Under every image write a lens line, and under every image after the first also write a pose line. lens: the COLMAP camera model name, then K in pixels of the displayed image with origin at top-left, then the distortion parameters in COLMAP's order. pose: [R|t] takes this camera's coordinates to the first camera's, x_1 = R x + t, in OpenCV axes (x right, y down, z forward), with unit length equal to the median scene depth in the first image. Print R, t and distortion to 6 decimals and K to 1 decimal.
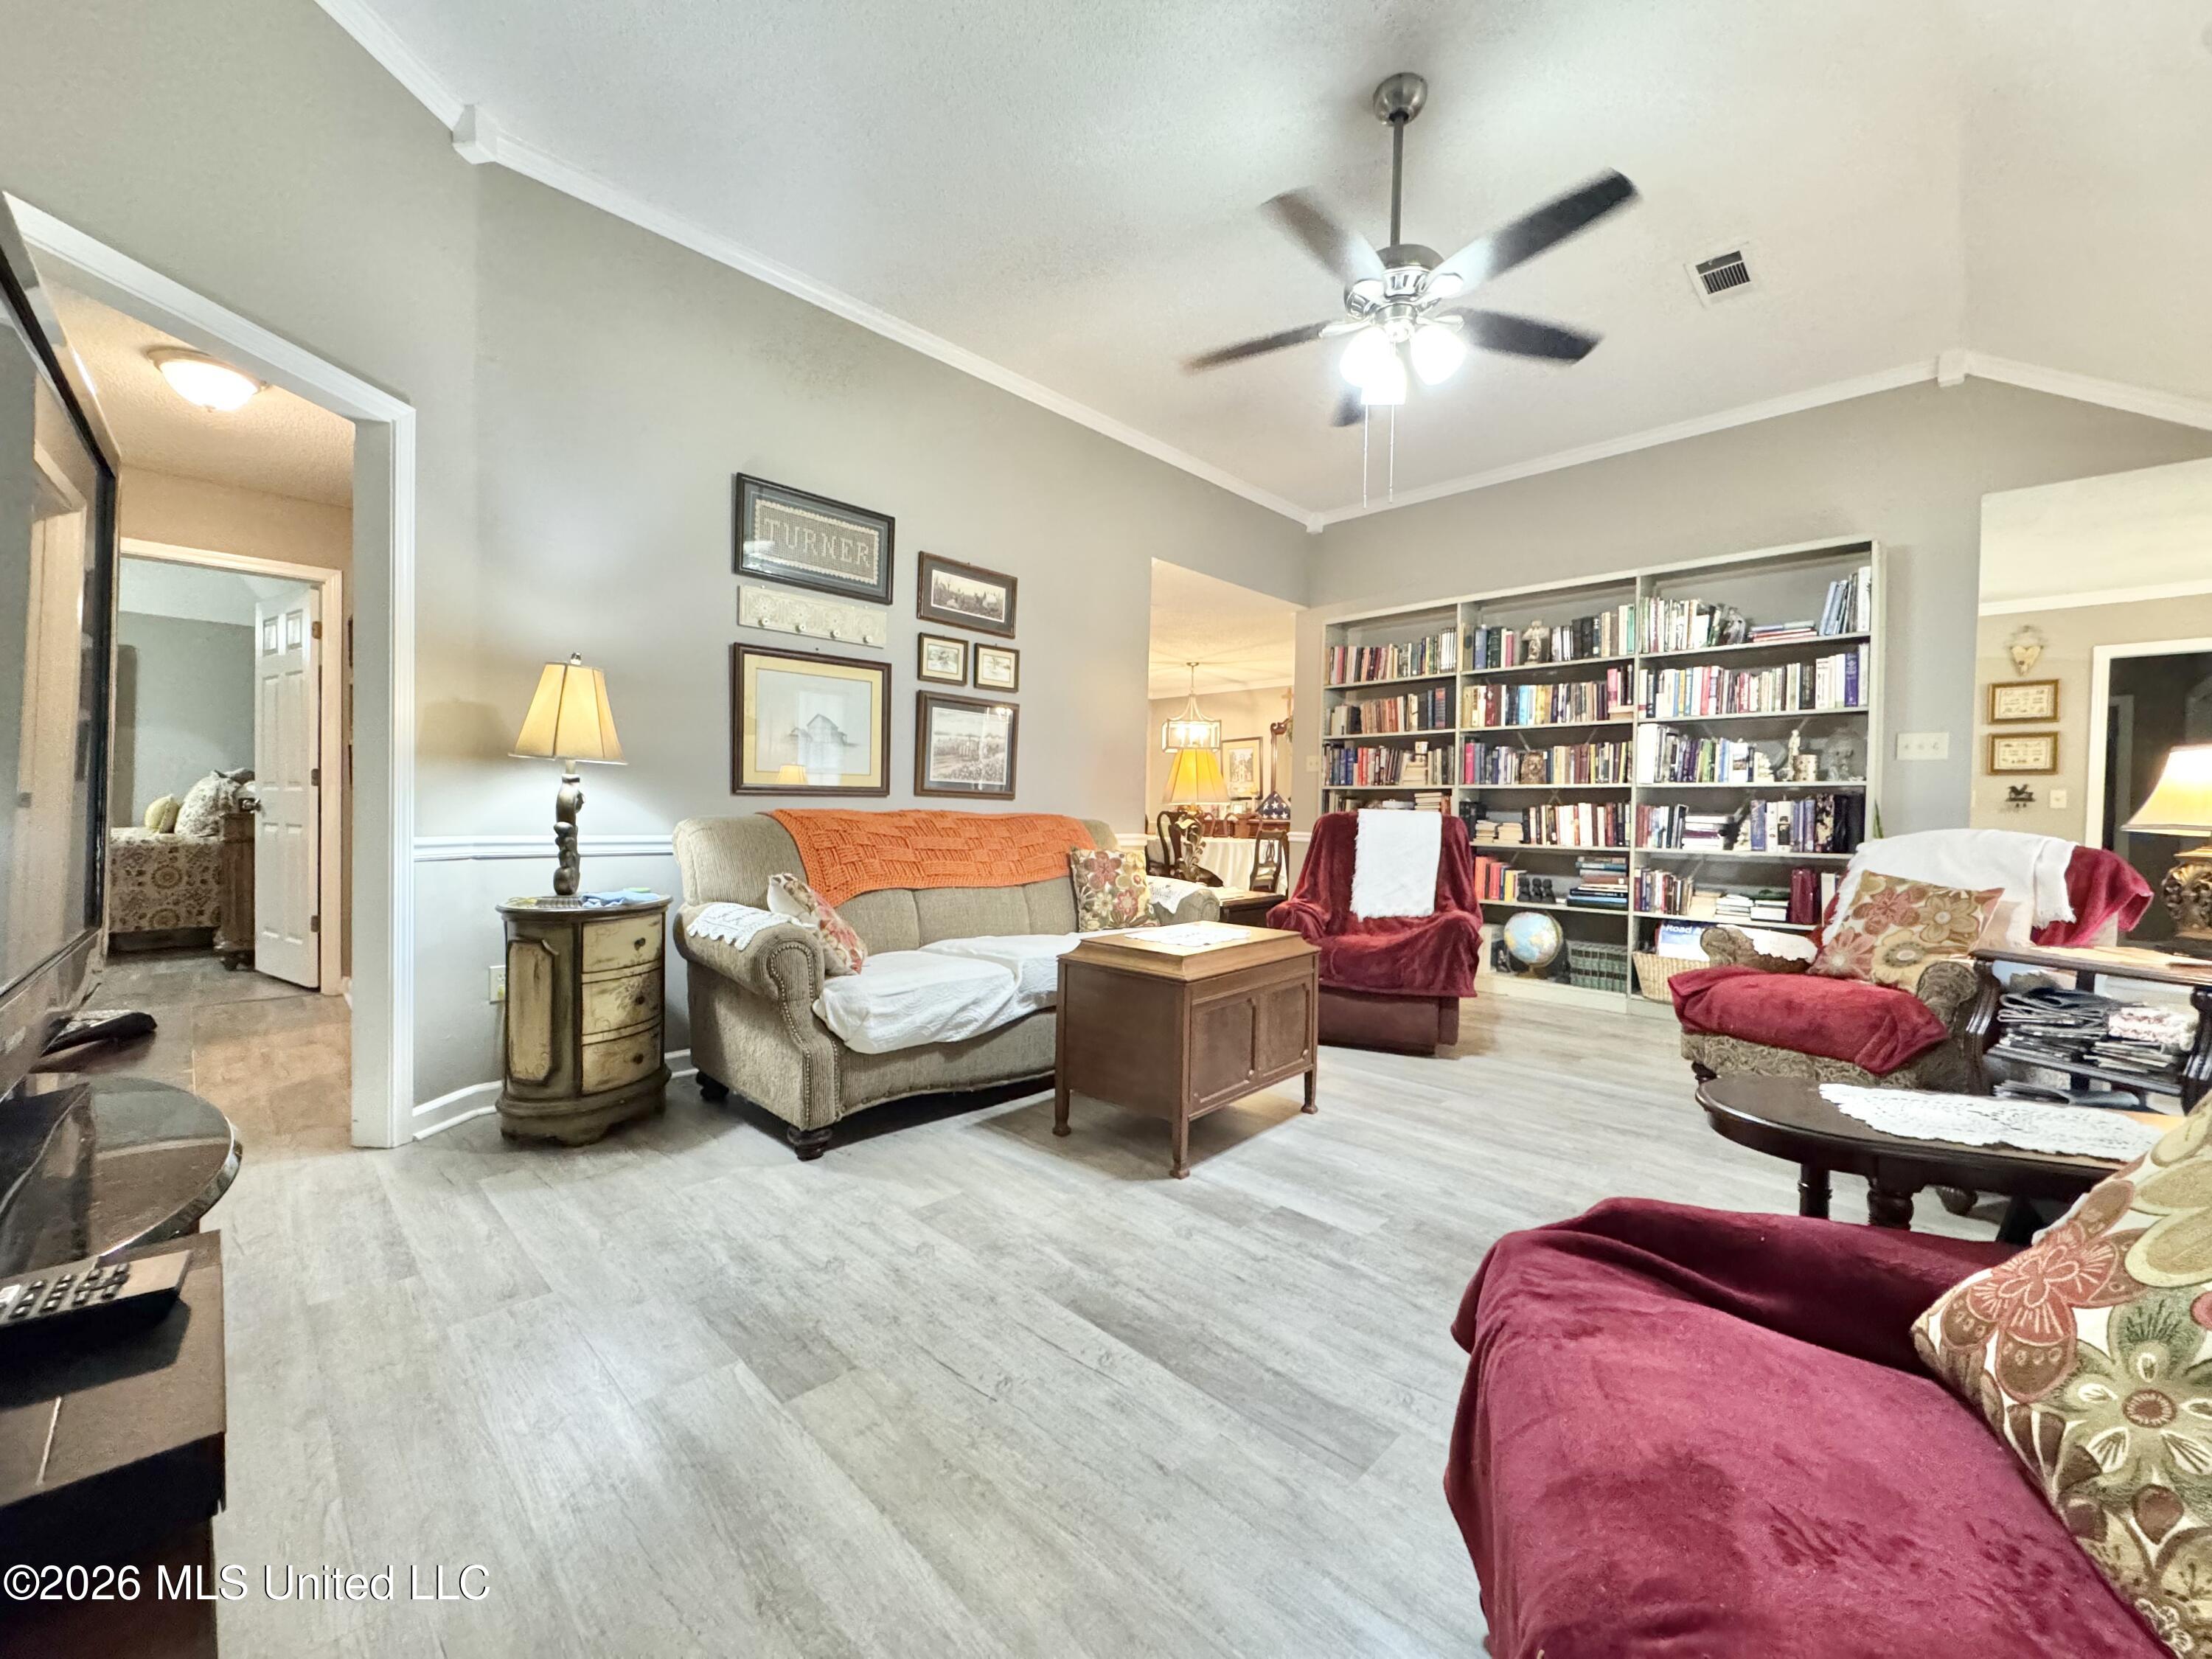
lens RADIAL K [[877.3, 0, 1106.0], [0, 877.3, 829.5], [0, 0, 1]] dist [-0.002850, 0.000414]
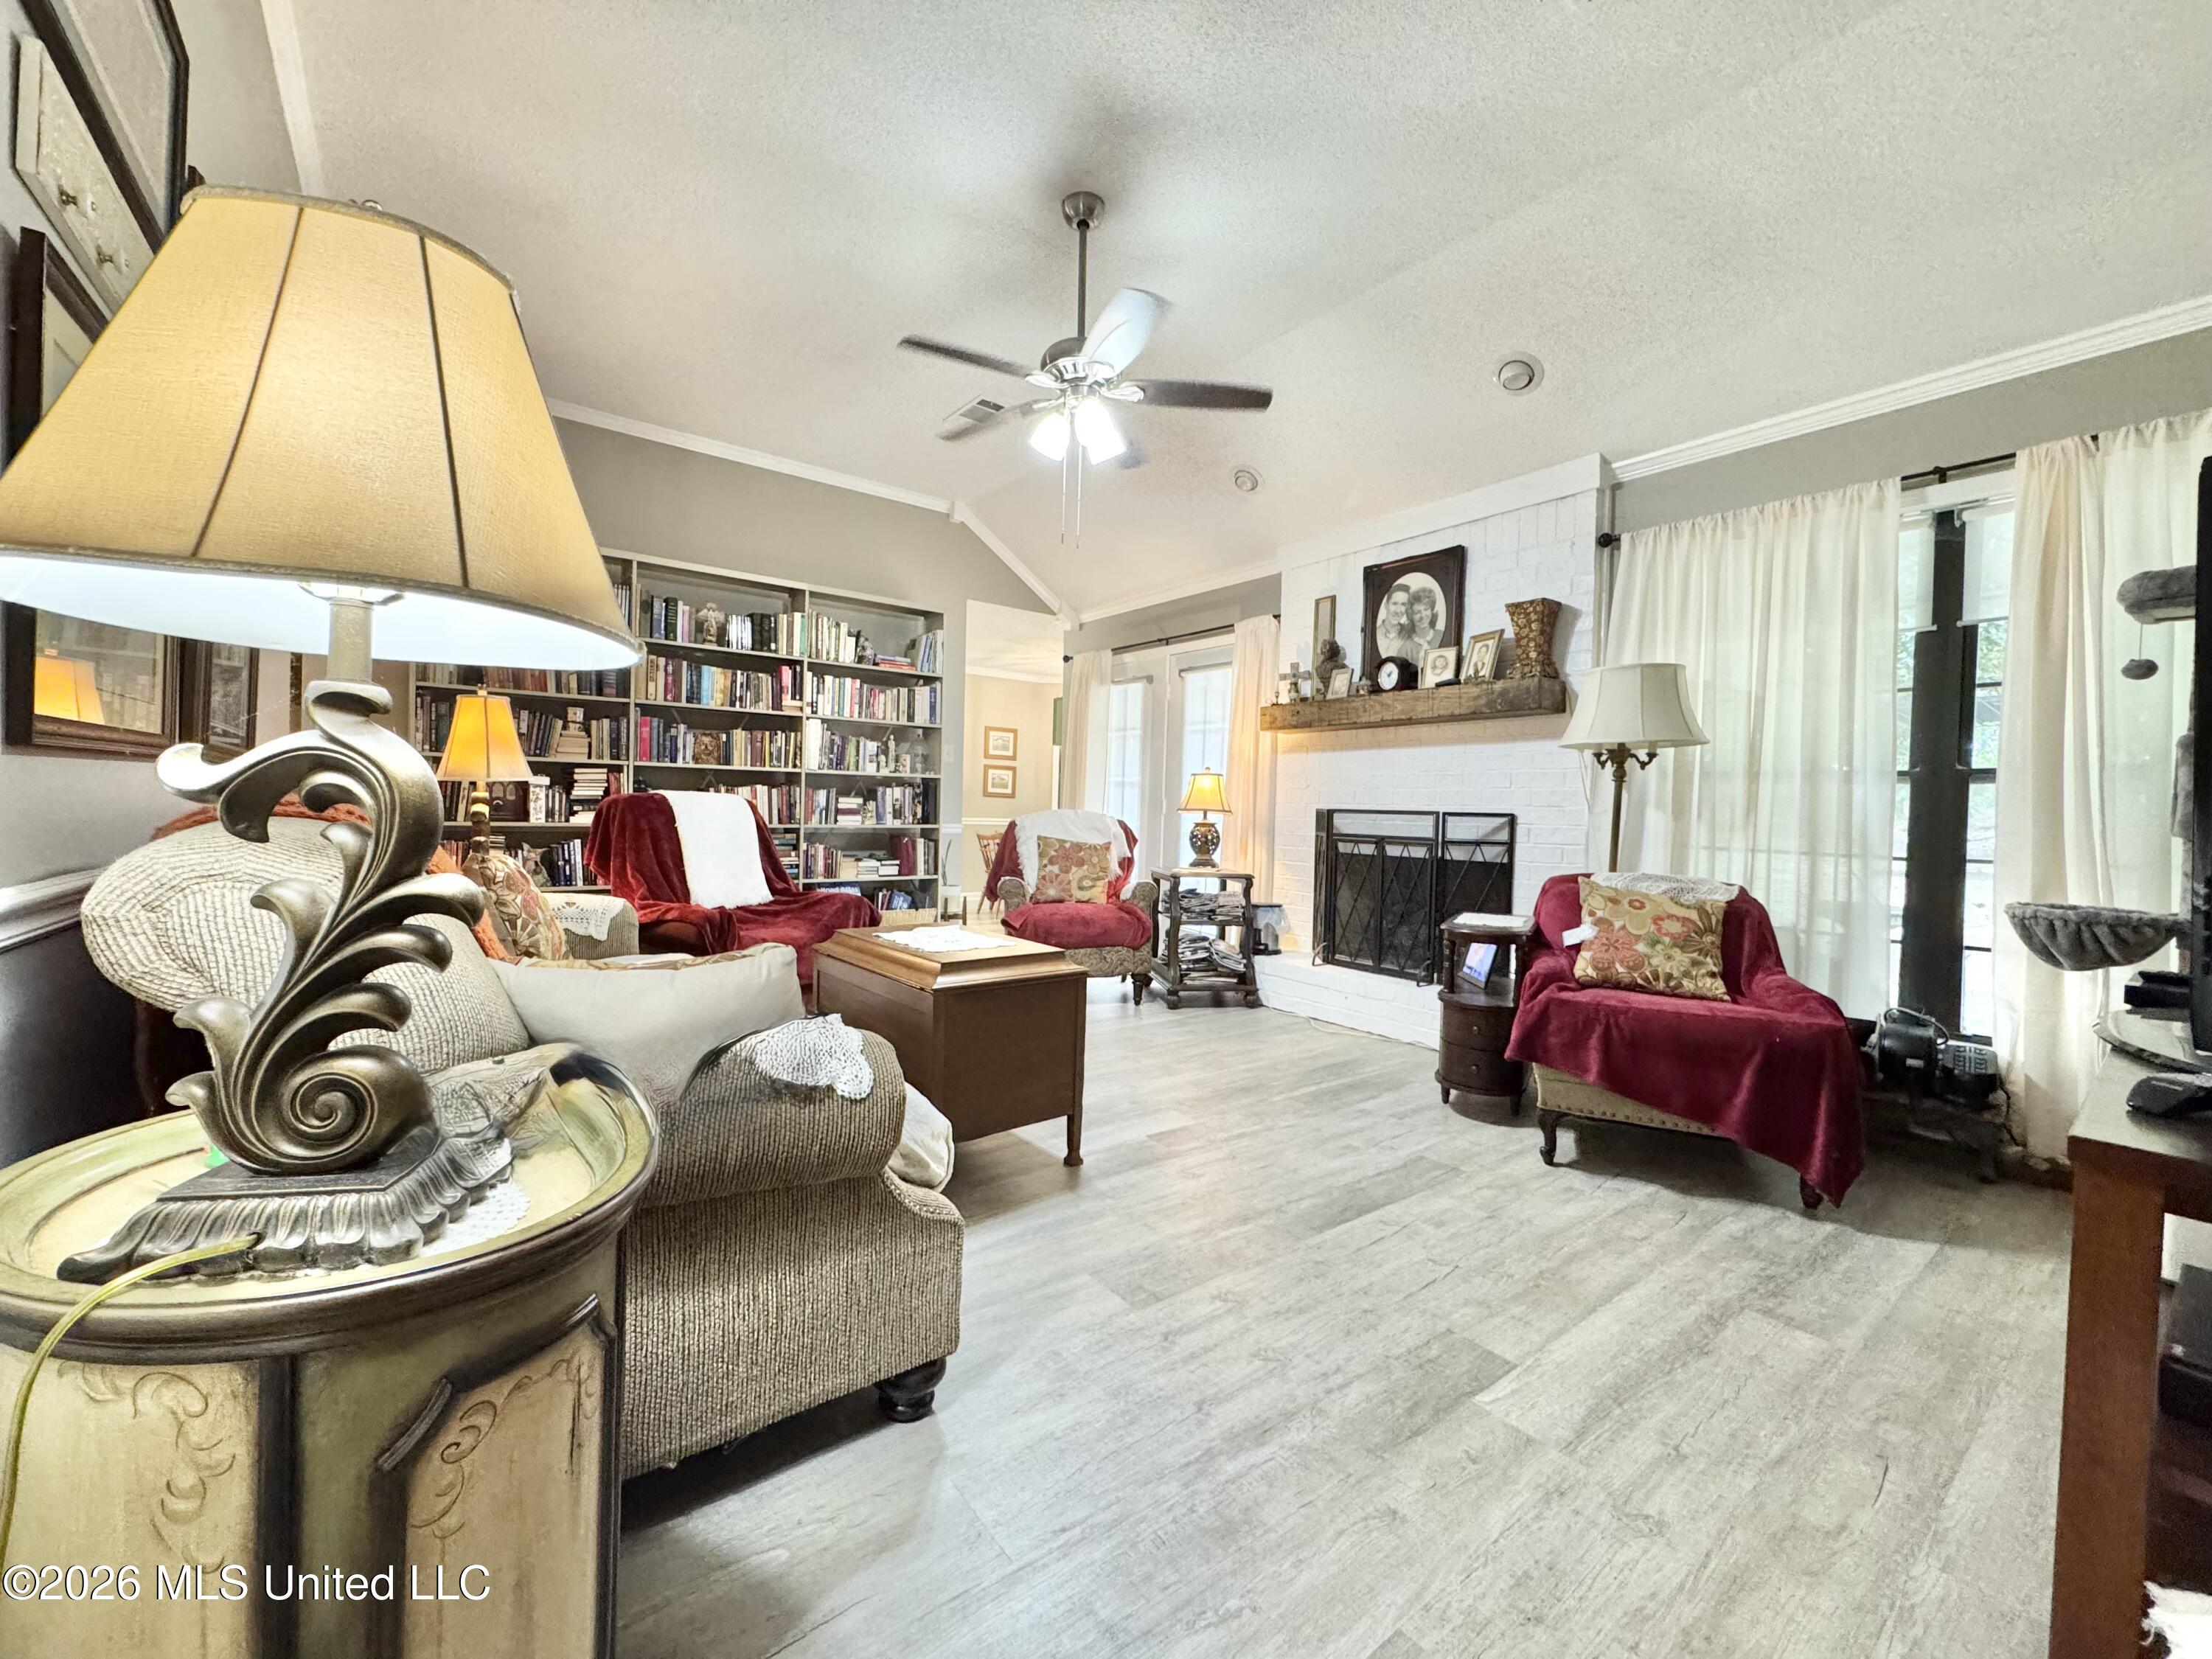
lens RADIAL K [[876.5, 0, 1099.4], [0, 876.5, 829.3], [0, 0, 1]] dist [-0.006716, 0.000612]
pose [[0.148212, -0.037883, 0.988230, -0.498243], [-0.001632, 0.999255, 0.038550, -0.018947], [-0.988954, -0.007326, 0.148040, 0.451742]]
